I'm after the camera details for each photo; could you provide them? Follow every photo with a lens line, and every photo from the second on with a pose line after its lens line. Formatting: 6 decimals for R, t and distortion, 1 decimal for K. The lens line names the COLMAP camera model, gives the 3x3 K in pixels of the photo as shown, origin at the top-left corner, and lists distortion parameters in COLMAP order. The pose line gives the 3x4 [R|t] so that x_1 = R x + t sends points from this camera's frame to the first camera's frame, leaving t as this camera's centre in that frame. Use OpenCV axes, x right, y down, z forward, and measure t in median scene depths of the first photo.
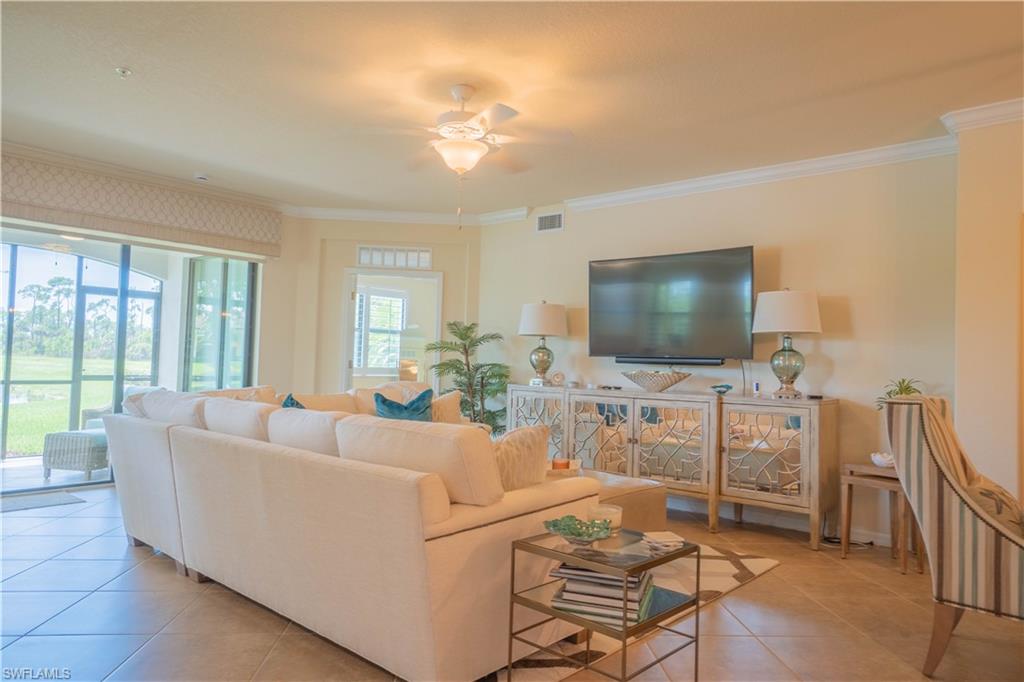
lens RADIAL K [[684.0, 0, 508.2], [0, 684.0, 337.4], [0, 0, 1]] dist [0.009985, 0.013346]
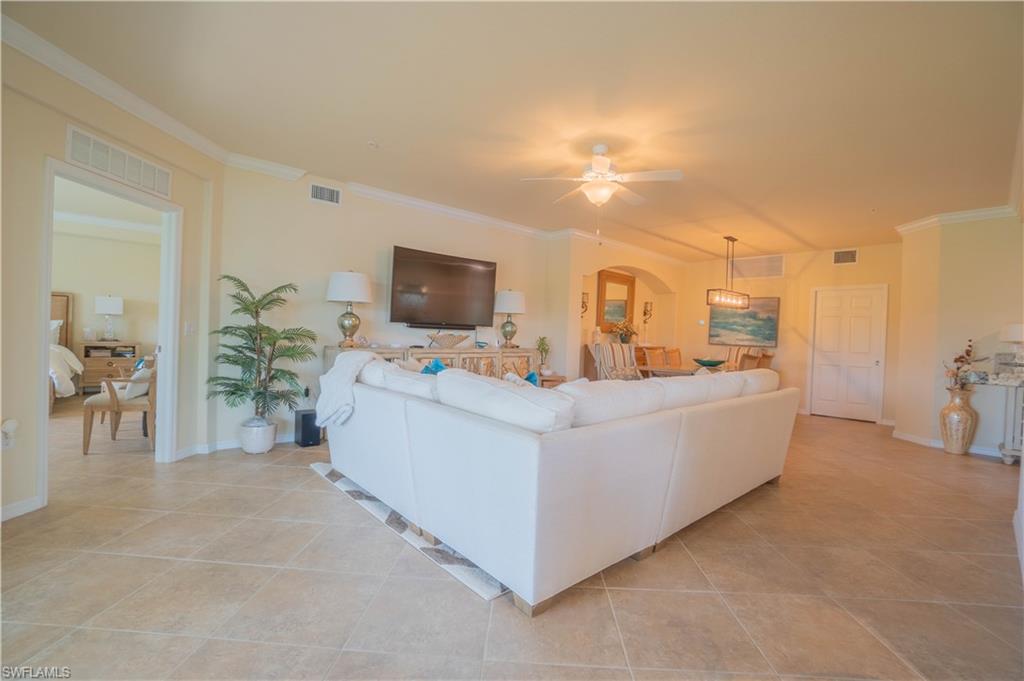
lens RADIAL K [[450.7, 0, 522.0], [0, 450.7, 335.3], [0, 0, 1]] dist [-0.015806, 0.010545]
pose [[0.092632, -0.029955, 0.995250, -0.749222], [-0.069395, 0.996923, 0.036465, 0.004827], [-0.993279, -0.072443, 0.090268, 0.751707]]
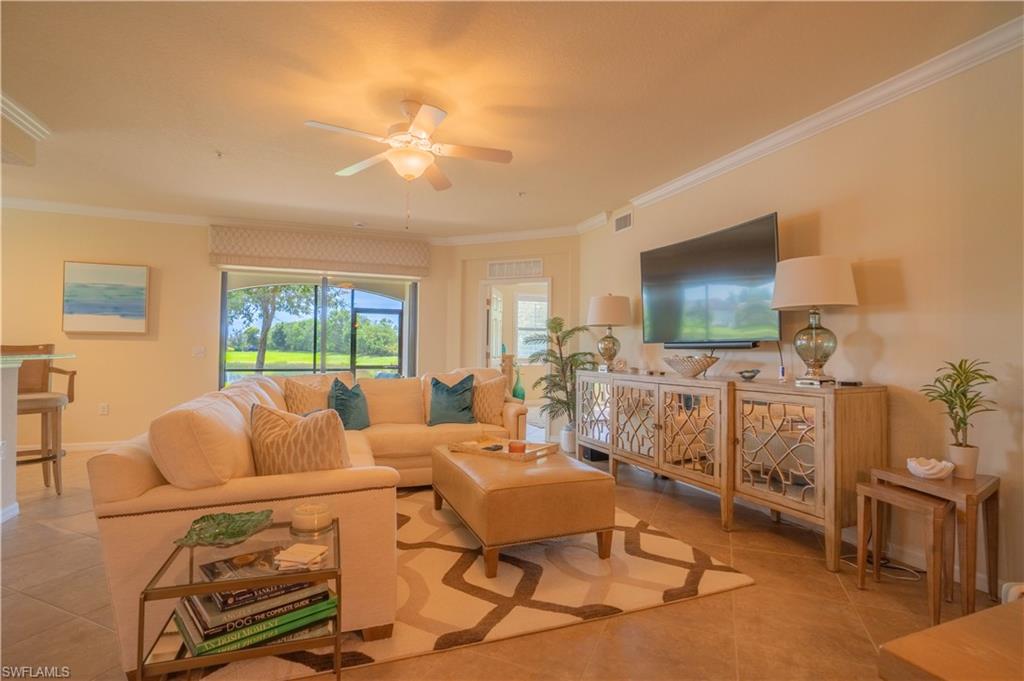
lens RADIAL K [[494.4, 0, 510.2], [0, 494.4, 342.8], [0, 0, 1]] dist [-0.024902, 0.000105]
pose [[0.888028, -0.028435, -0.458908, 0.312772], [0.032437, 0.999473, 0.000840, 0.021539], [0.458643, -0.015632, 0.888483, 0.260283]]
